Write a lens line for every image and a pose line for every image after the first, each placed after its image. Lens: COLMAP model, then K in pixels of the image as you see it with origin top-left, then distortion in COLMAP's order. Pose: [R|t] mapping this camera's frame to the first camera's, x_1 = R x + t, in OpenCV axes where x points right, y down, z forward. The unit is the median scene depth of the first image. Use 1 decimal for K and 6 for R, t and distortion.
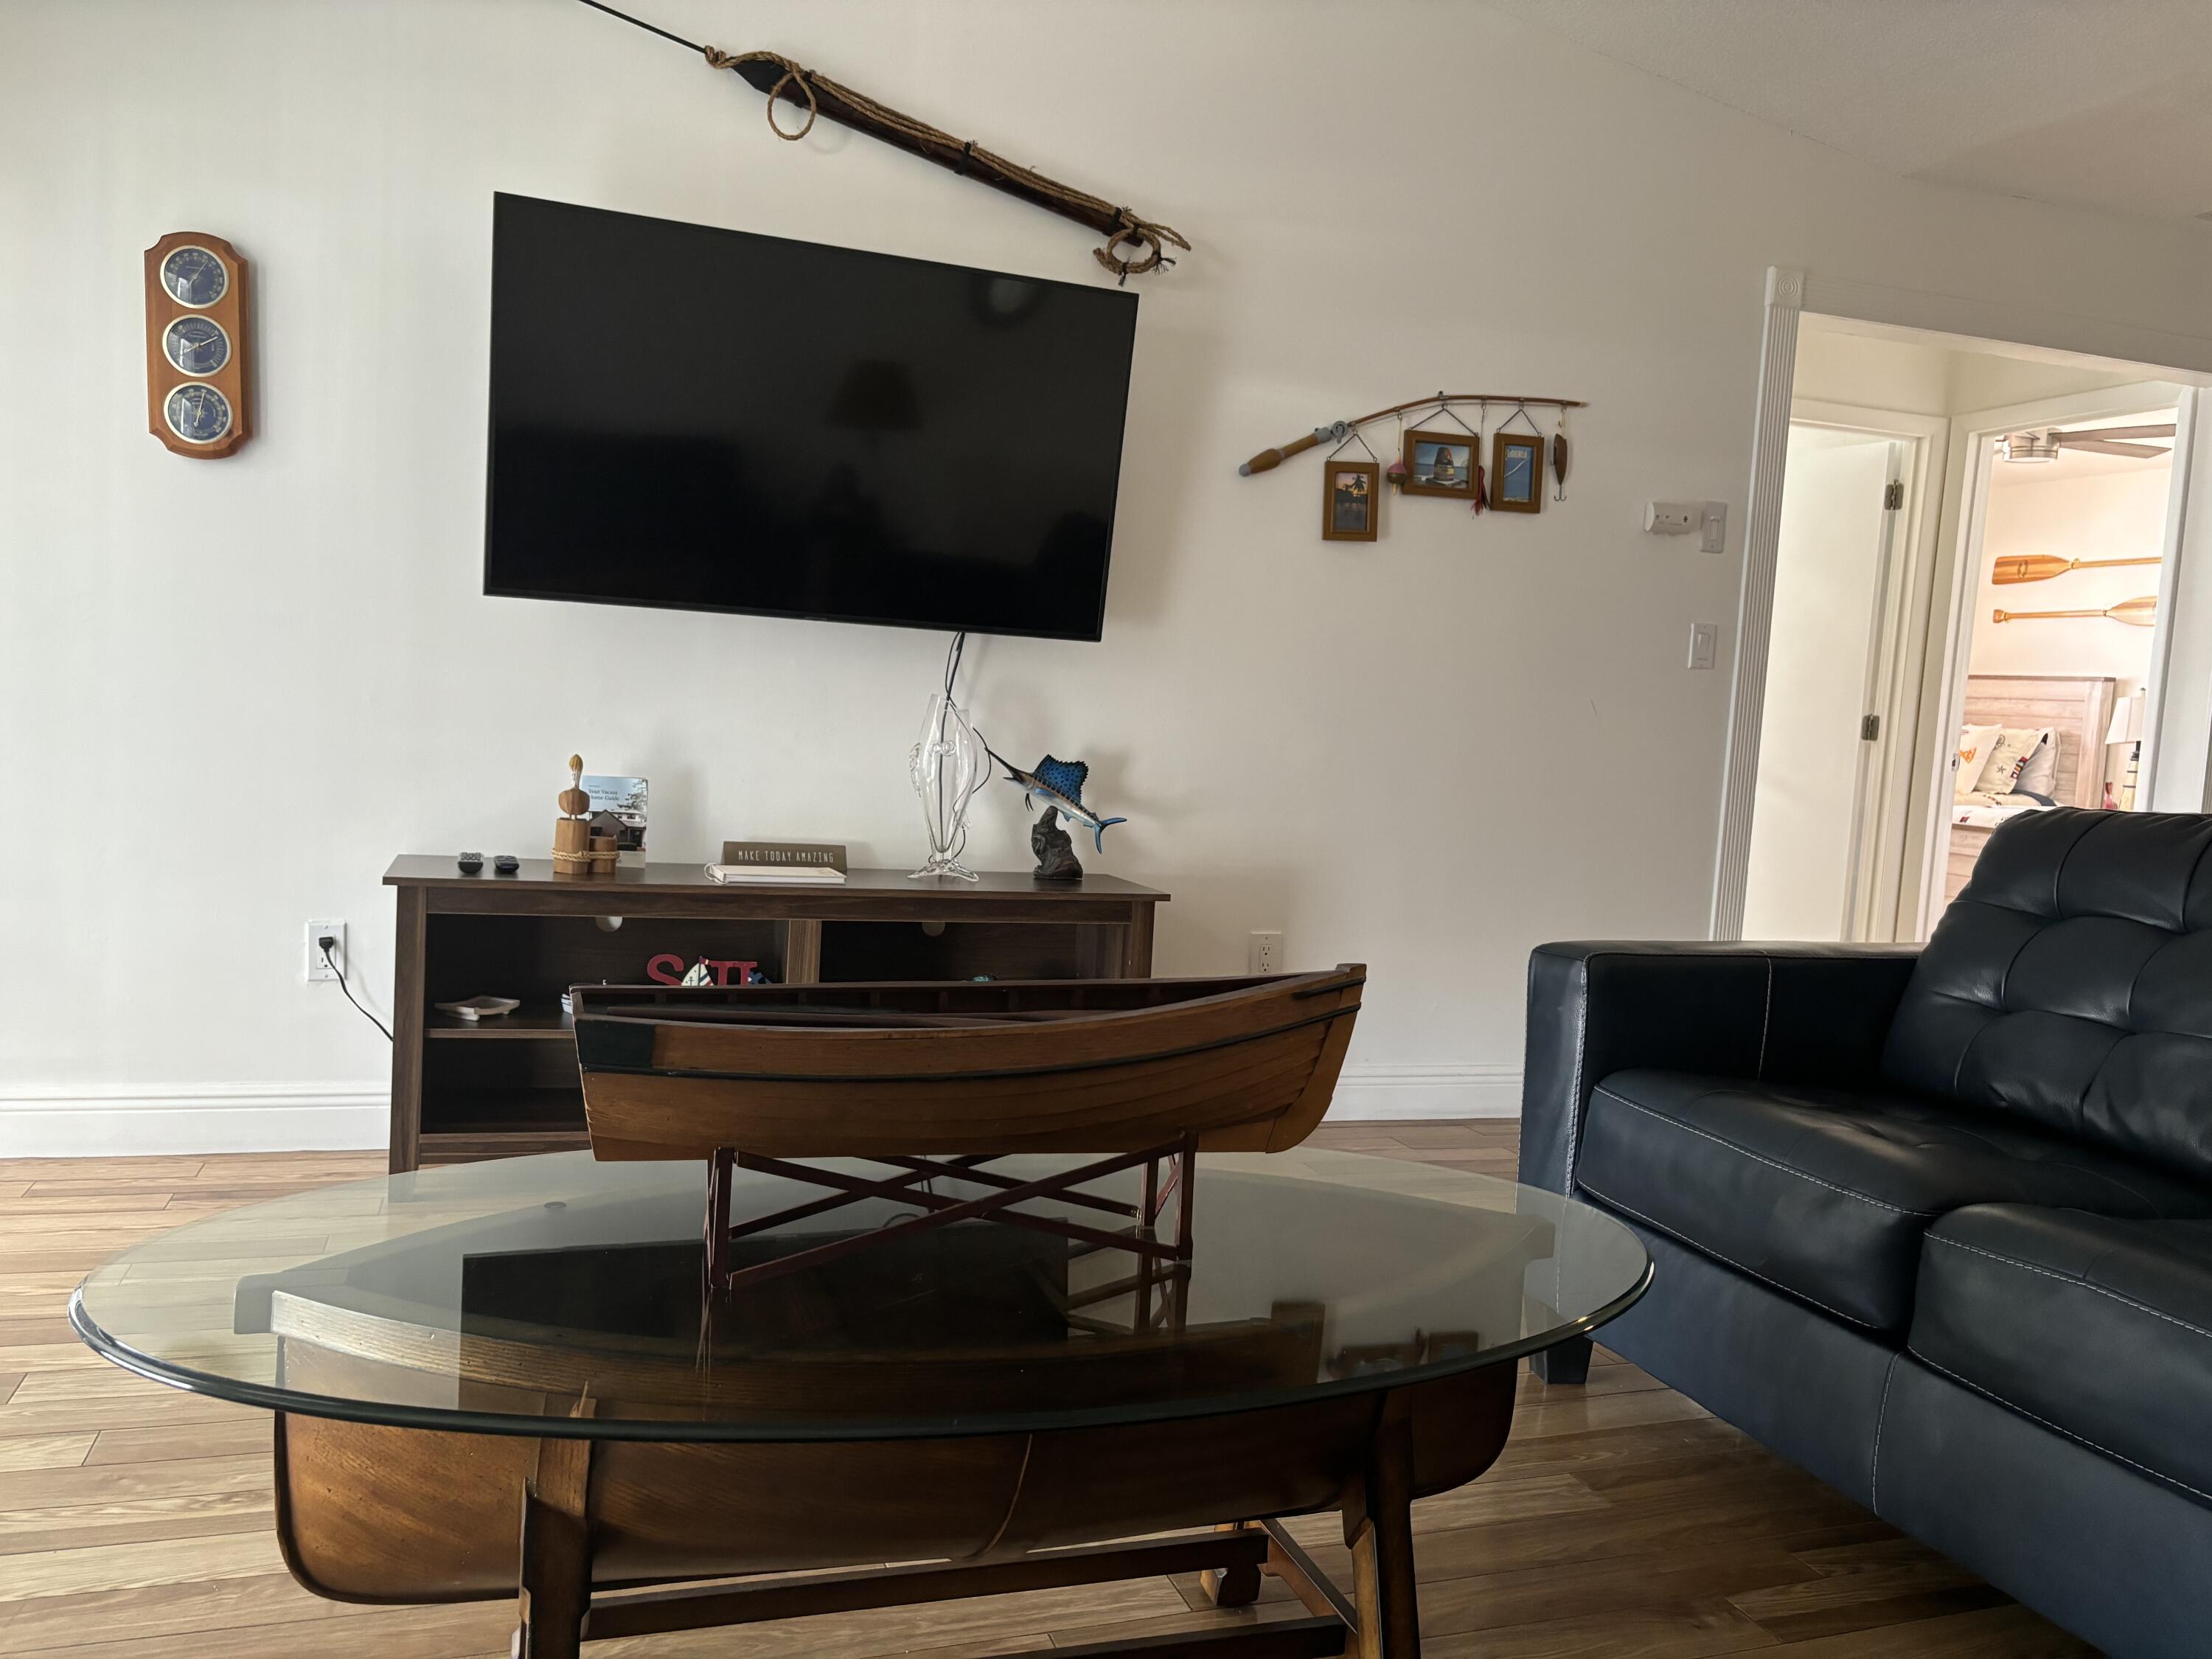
lens RADIAL K [[1667.4, 0, 1109.1], [0, 1667.4, 836.3], [0, 0, 1]] dist [0.022035, -0.003794]
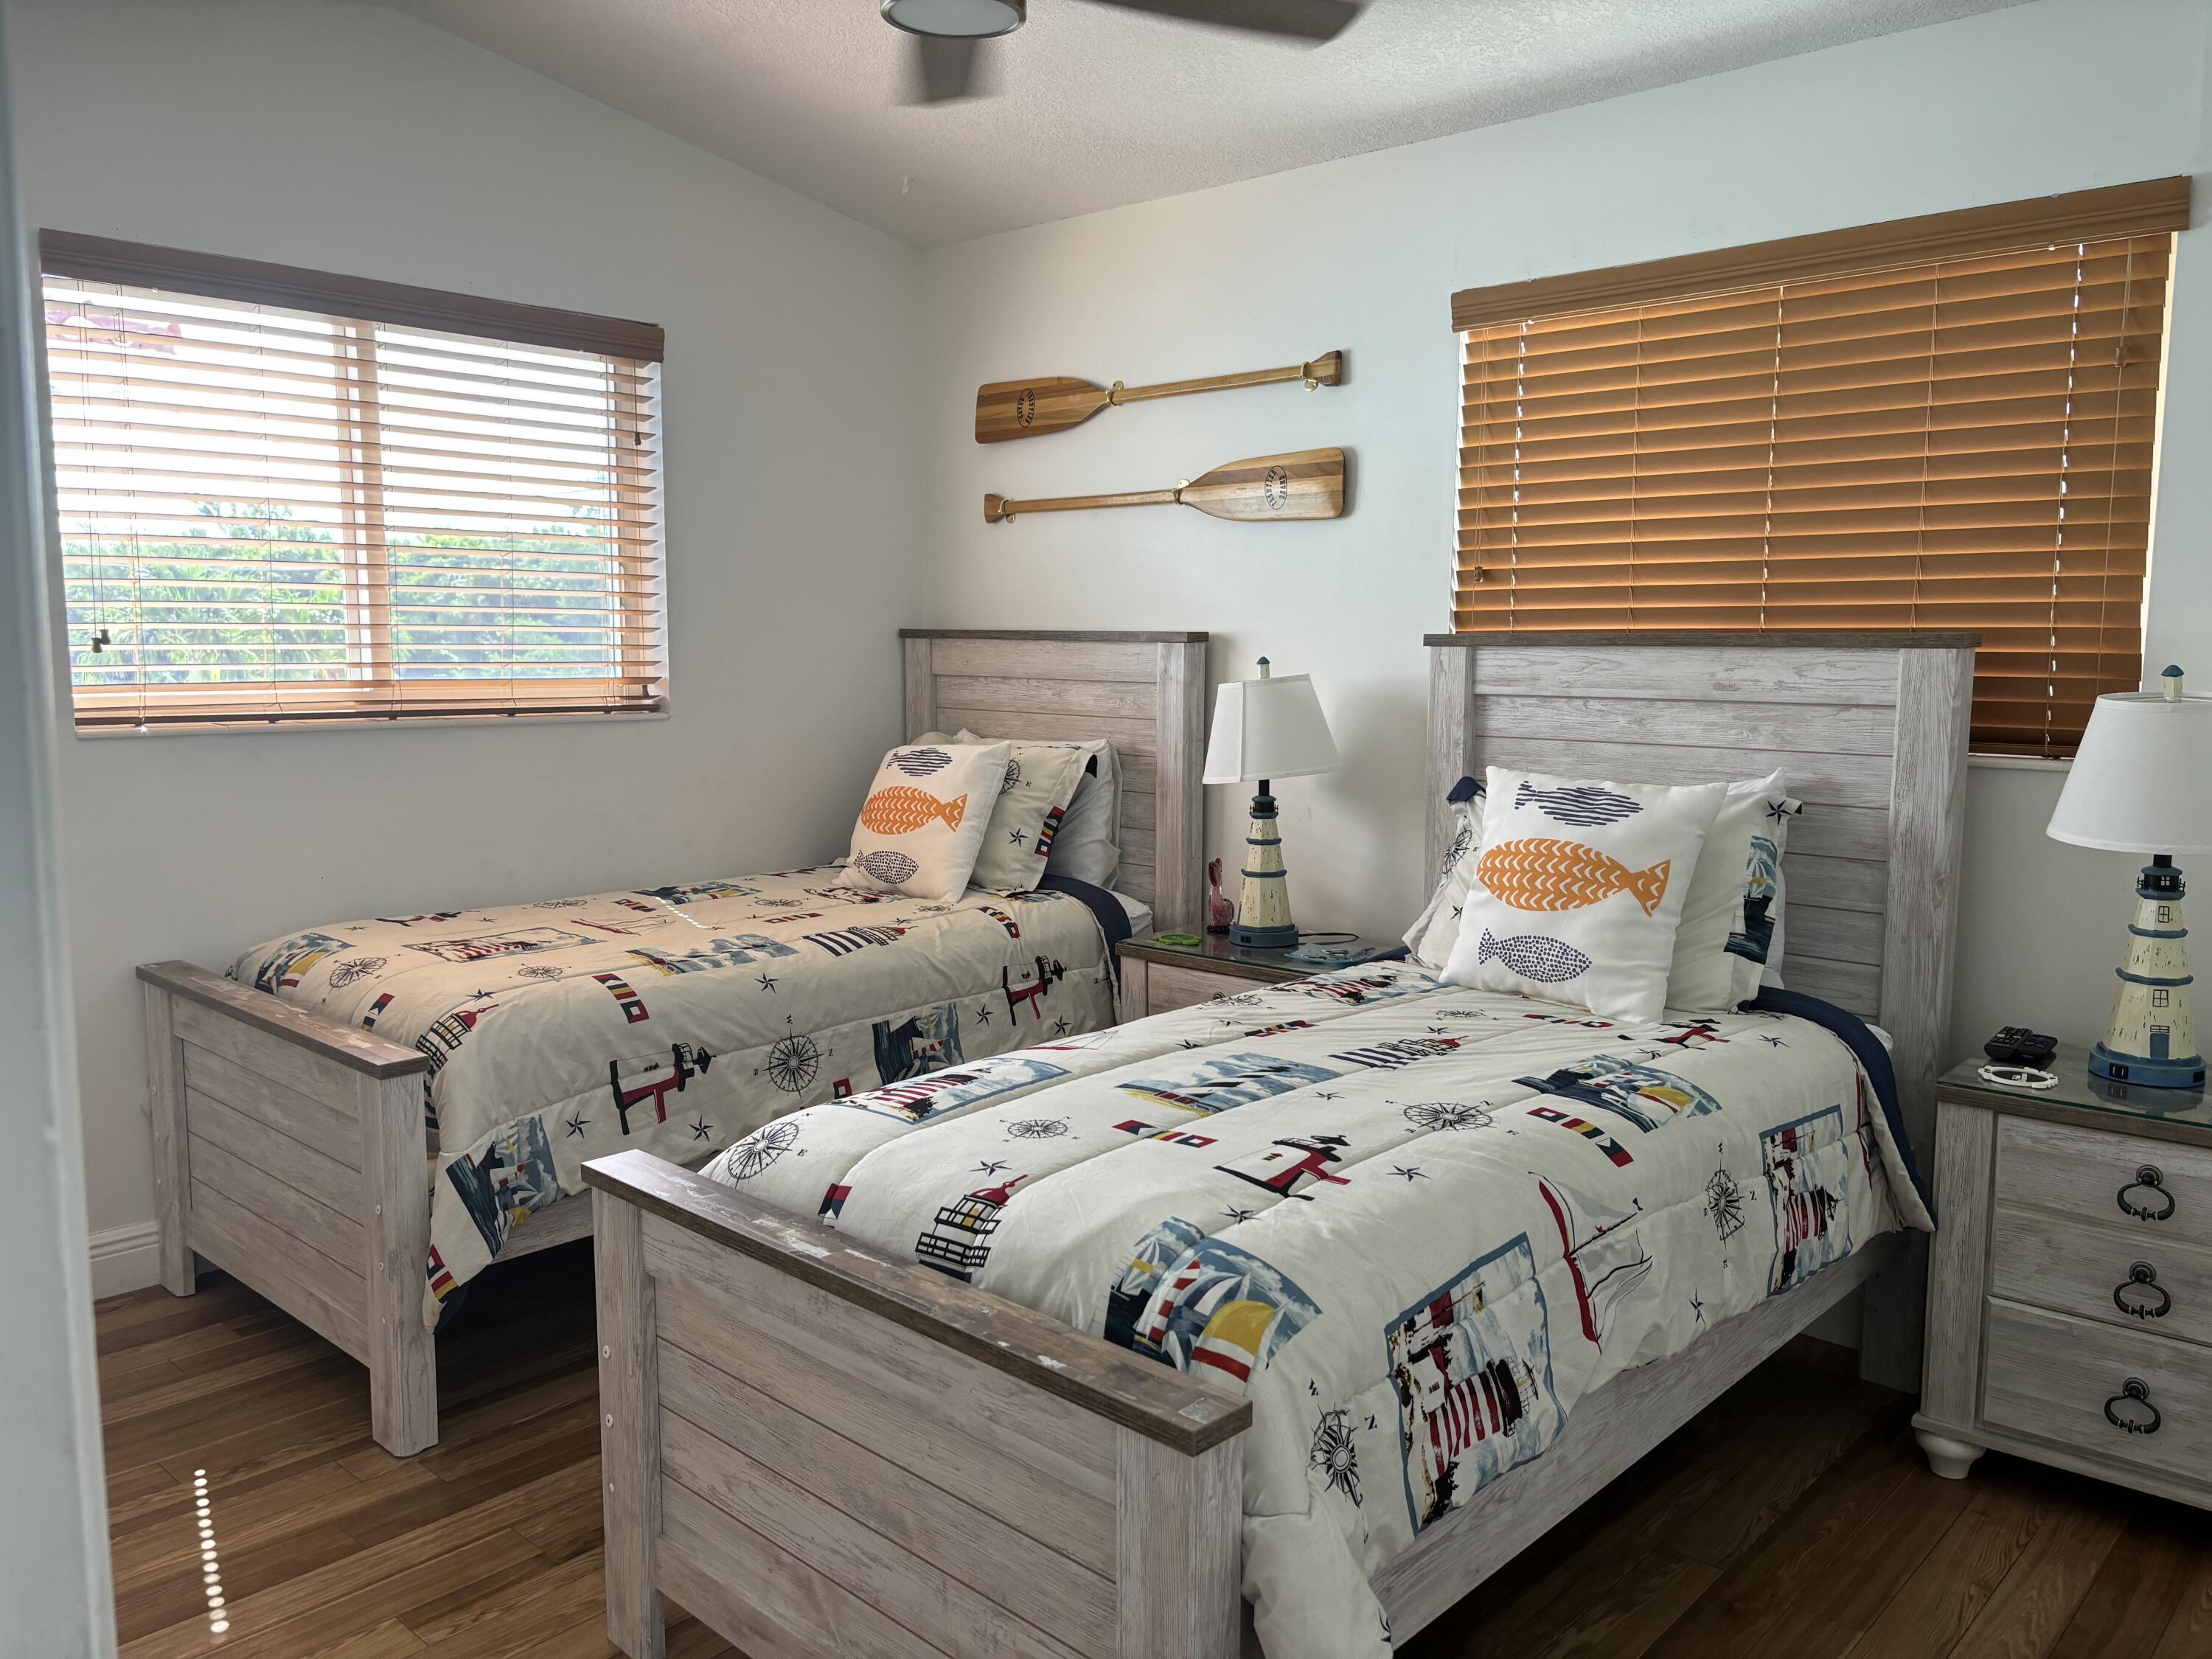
lens RADIAL K [[1667.4, 0, 1109.1], [0, 1667.4, 836.3], [0, 0, 1]] dist [0.022035, -0.003794]
pose [[0.881730, -0.112118, 0.458239, 0.341610], [0.083376, 0.993093, 0.082552, -0.076873], [-0.464329, -0.034583, 0.884987, 0.576186]]
